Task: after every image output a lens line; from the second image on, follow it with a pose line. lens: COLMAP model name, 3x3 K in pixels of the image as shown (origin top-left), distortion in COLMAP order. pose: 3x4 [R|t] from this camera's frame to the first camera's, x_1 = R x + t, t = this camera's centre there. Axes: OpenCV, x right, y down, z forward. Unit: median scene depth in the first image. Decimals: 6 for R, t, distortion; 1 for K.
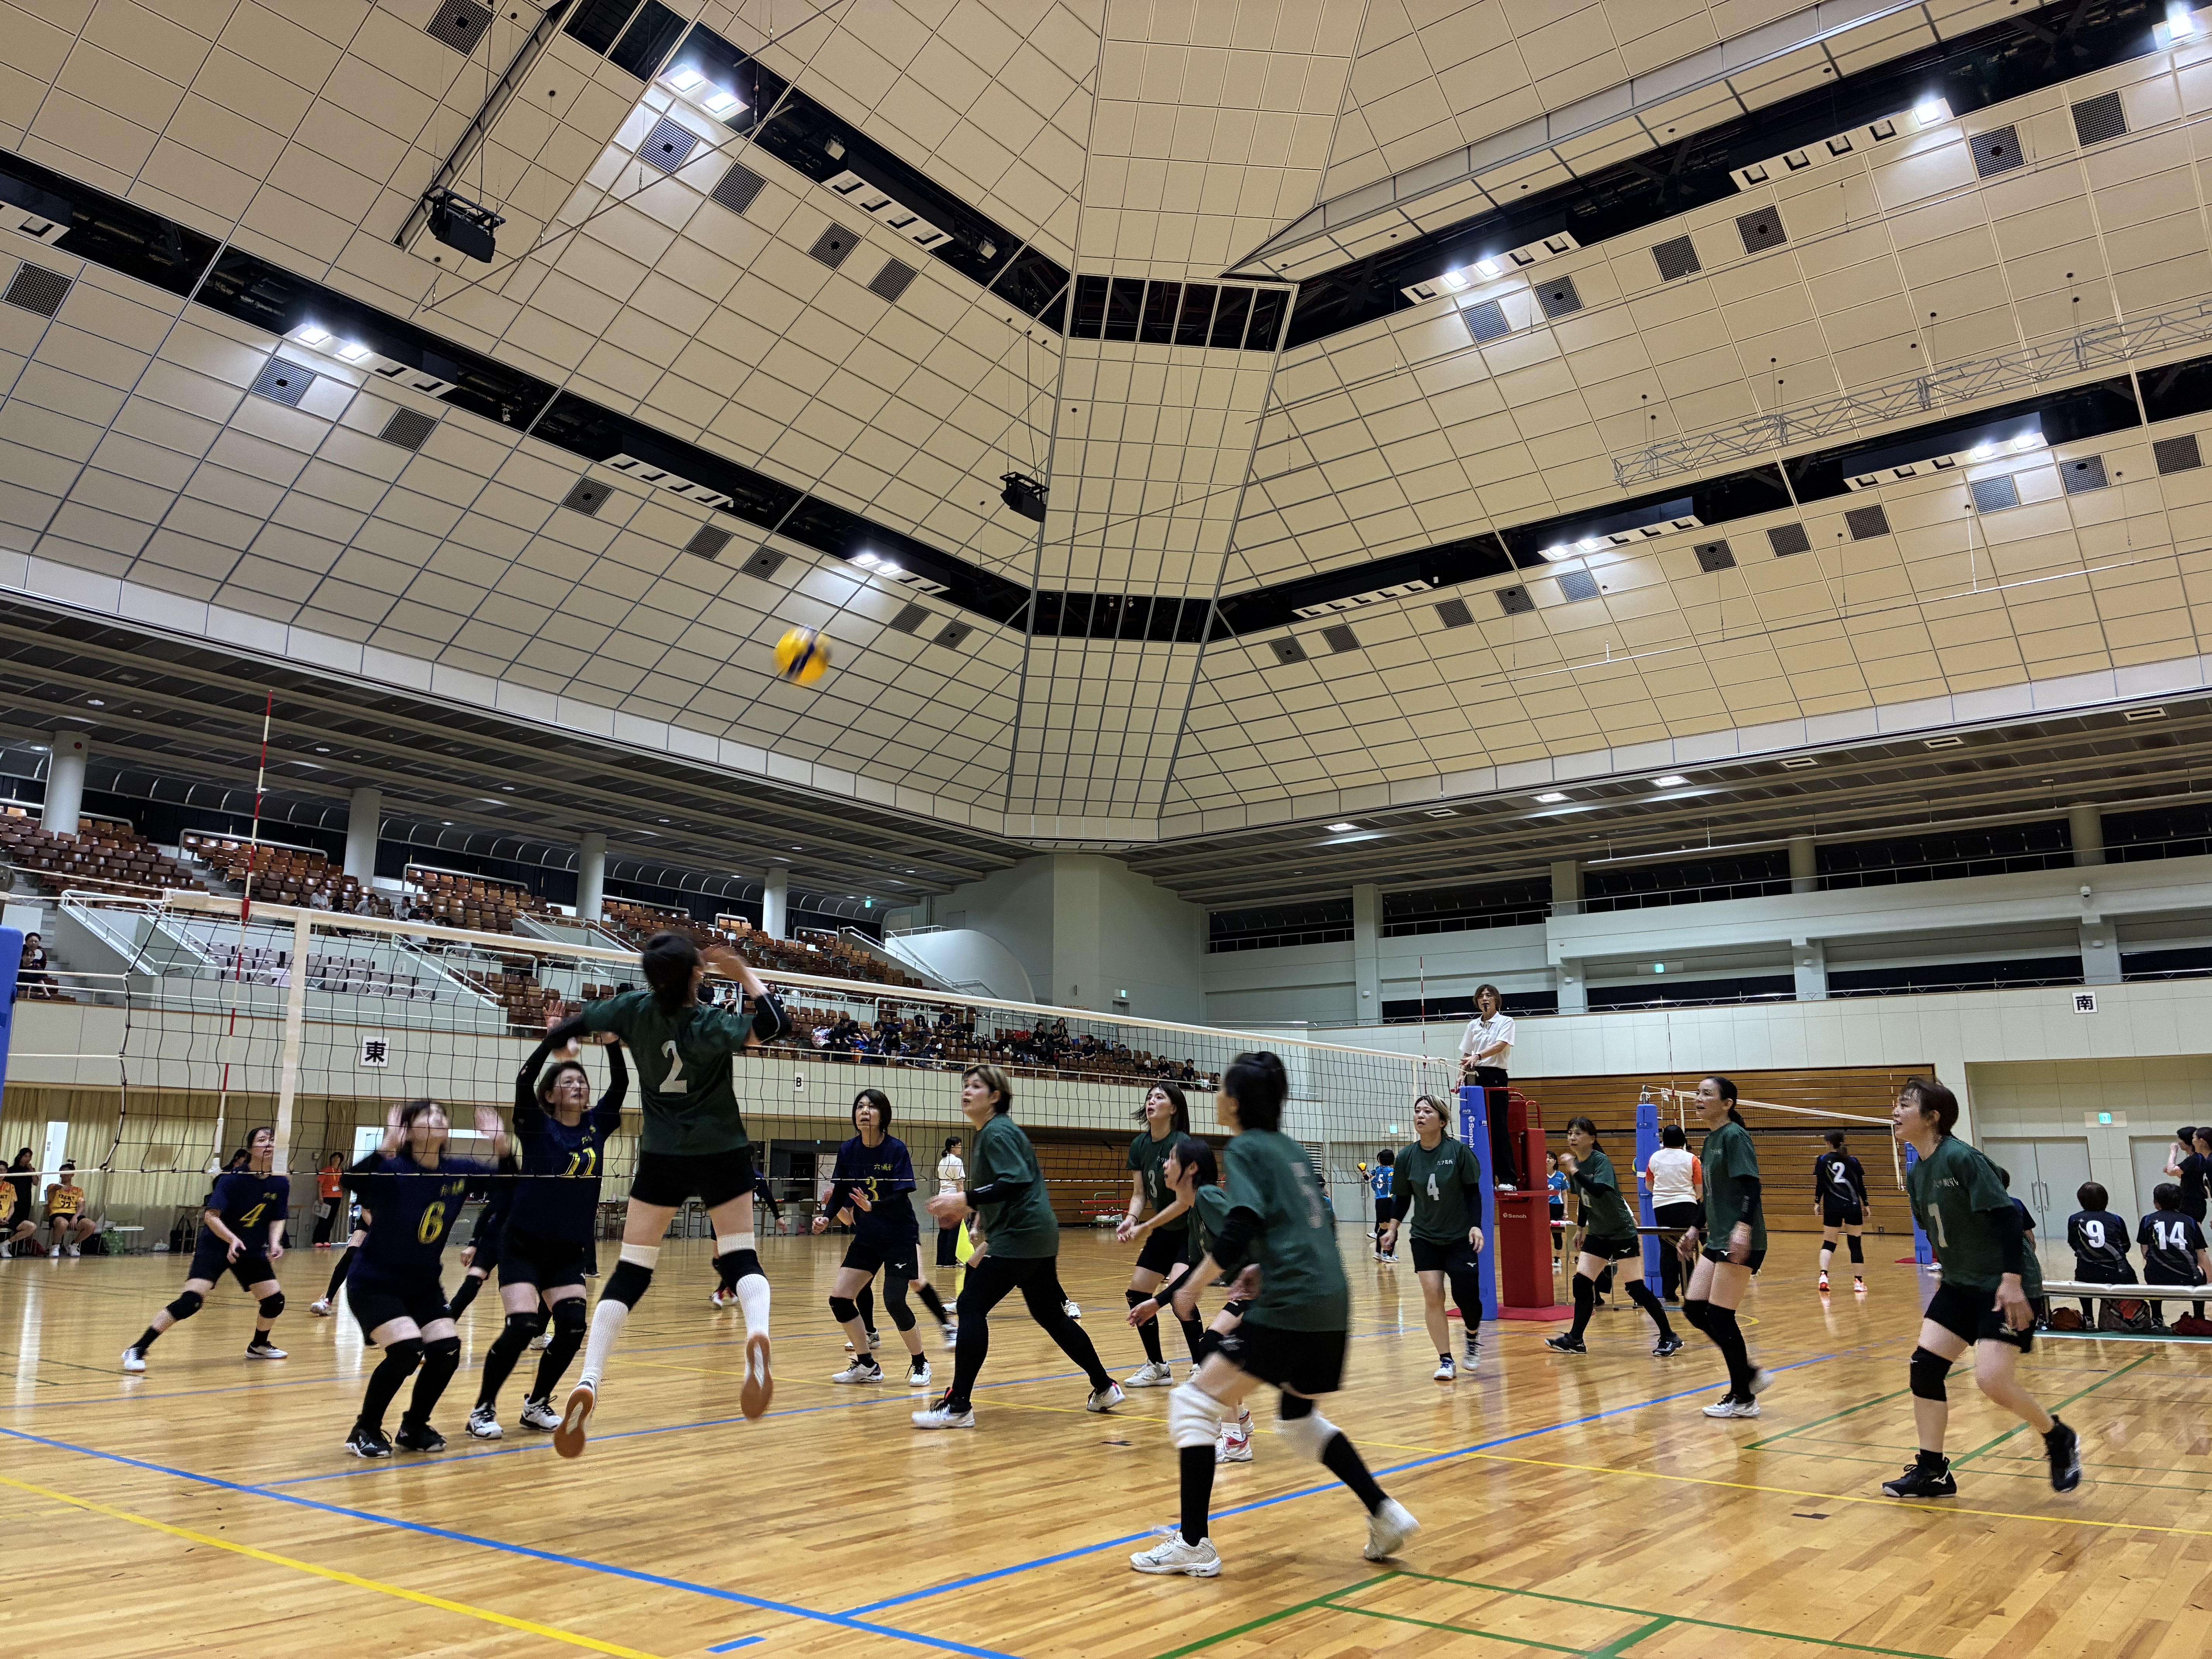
lens RADIAL K [[1700.4, 0, 1082.1], [0, 1700.4, 809.6], [0, 0, 1]] dist [-0.013715, 0.007307]
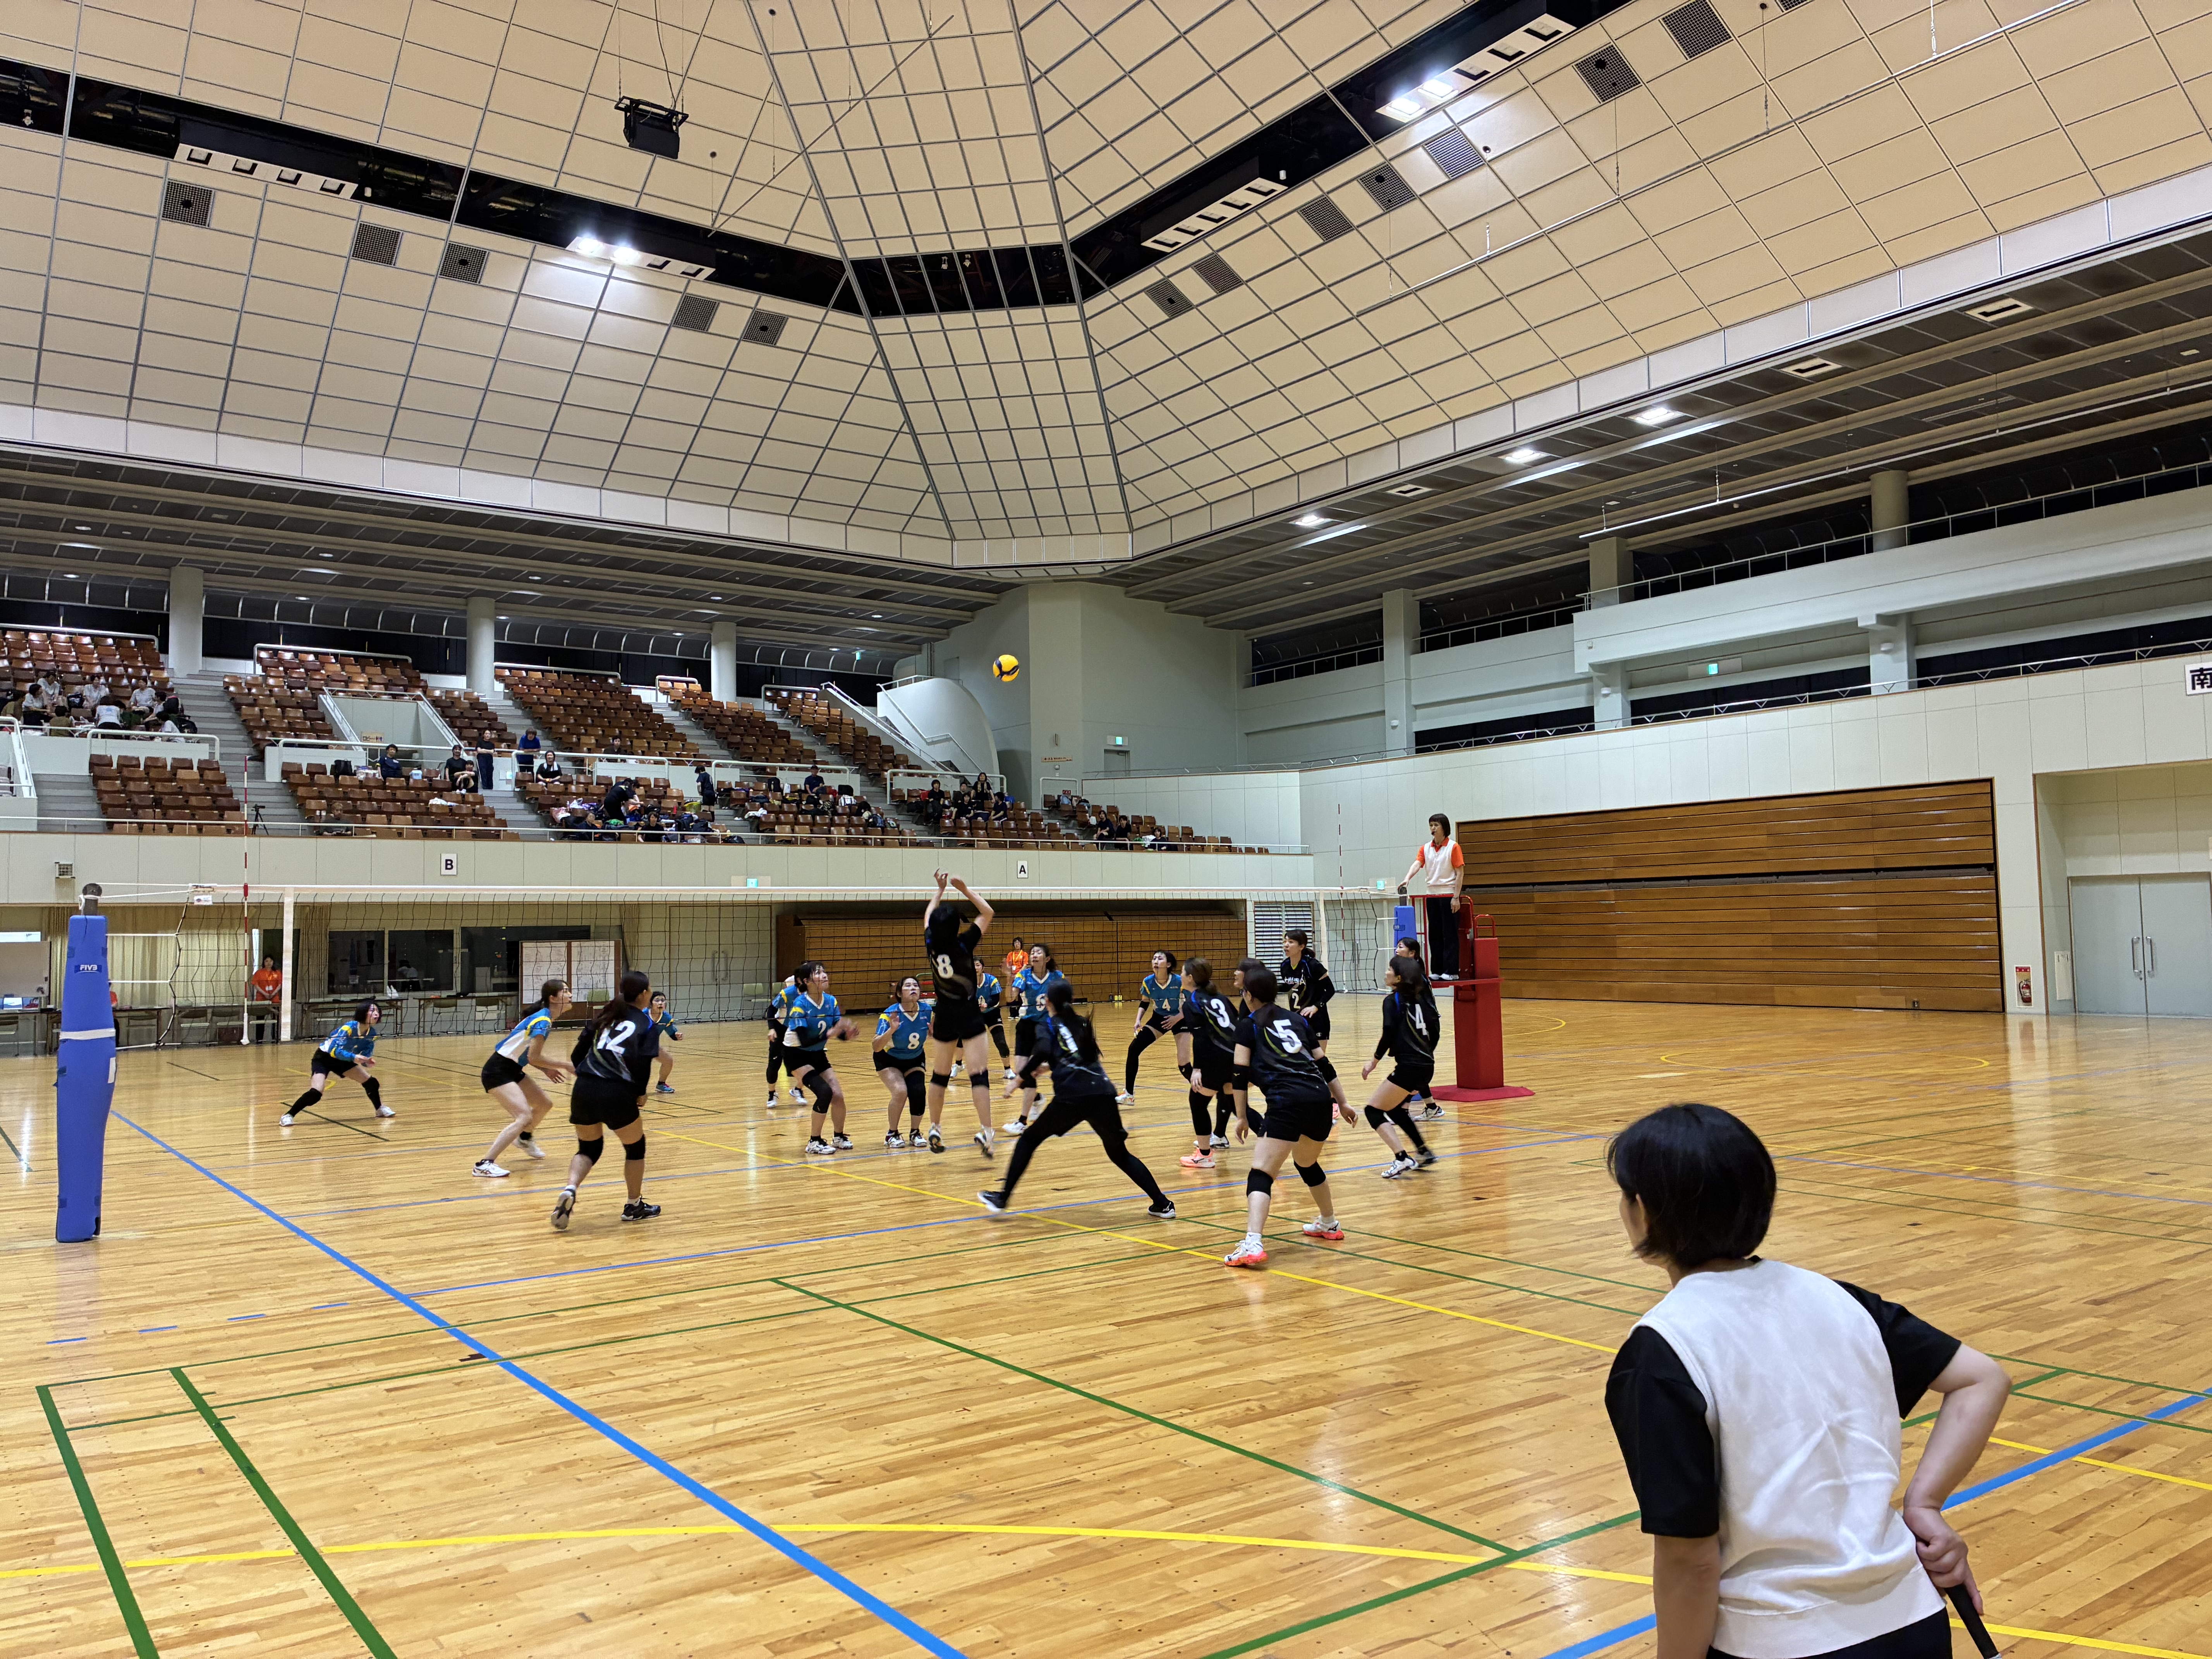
lens RADIAL K [[1700.4, 0, 1123.1], [0, 1700.4, 821.2], [0, 0, 1]] dist [-0.013715, 0.007307]
pose [[0.961116, -0.040654, -0.273135, 0.320301], [0.080451, 0.987420, 0.136125, 0.039250], [0.264165, -0.152806, 0.952296, 0.208403]]
